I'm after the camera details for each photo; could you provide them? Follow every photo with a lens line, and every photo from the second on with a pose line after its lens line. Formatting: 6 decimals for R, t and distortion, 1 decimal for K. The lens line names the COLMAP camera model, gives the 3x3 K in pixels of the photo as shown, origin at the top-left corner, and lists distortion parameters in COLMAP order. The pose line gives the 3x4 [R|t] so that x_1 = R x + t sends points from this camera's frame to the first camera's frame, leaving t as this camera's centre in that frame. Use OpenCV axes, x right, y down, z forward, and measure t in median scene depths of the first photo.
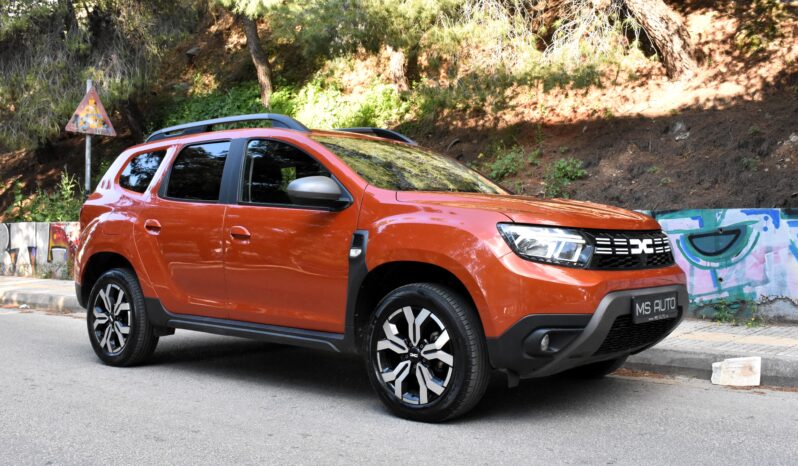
lens RADIAL K [[875.1, 0, 399.0], [0, 875.1, 233.0], [0, 0, 1]] dist [-0.079957, 0.008939]
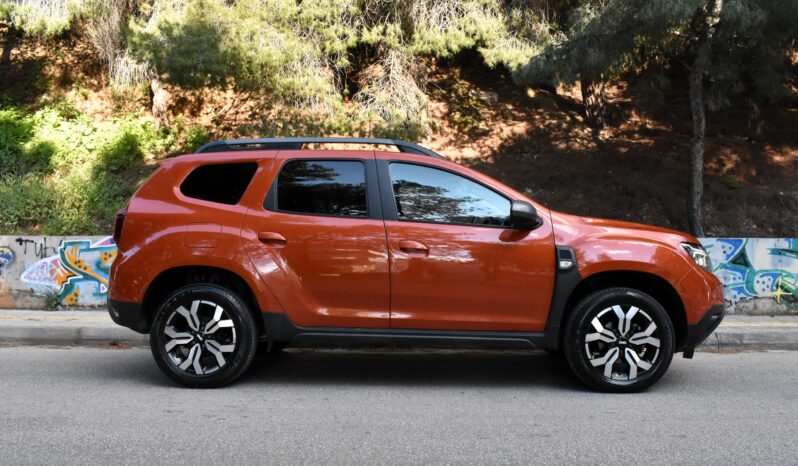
lens RADIAL K [[687.2, 0, 398.3], [0, 687.2, 255.6], [0, 0, 1]] dist [-0.090683, 0.002480]
pose [[0.783892, 0.009292, 0.620828, -0.845942], [-0.007444, 0.999957, -0.005567, 0.018050], [-0.620853, -0.000258, 0.783927, 0.402714]]
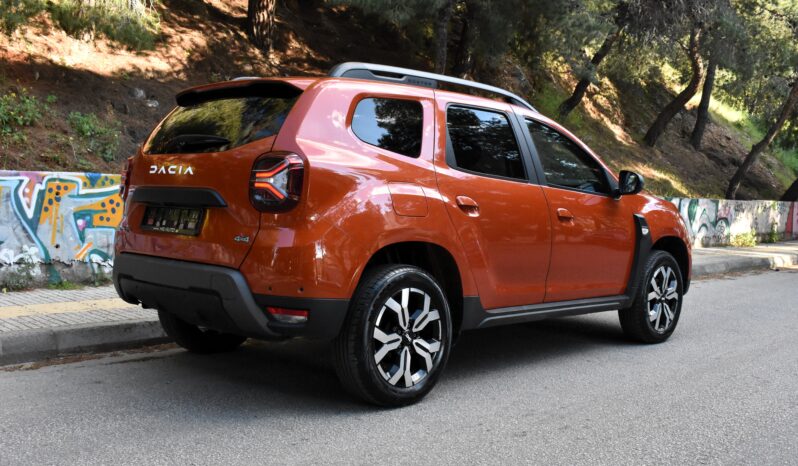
lens RADIAL K [[827.2, 0, 399.0], [0, 827.2, 233.0], [0, 0, 1]] dist [-0.014048, -0.008681]
pose [[0.055667, -0.043030, 0.997522, -1.348527], [-0.028257, 0.998603, 0.044654, -0.019370], [-0.998049, -0.030672, 0.054373, 1.330385]]
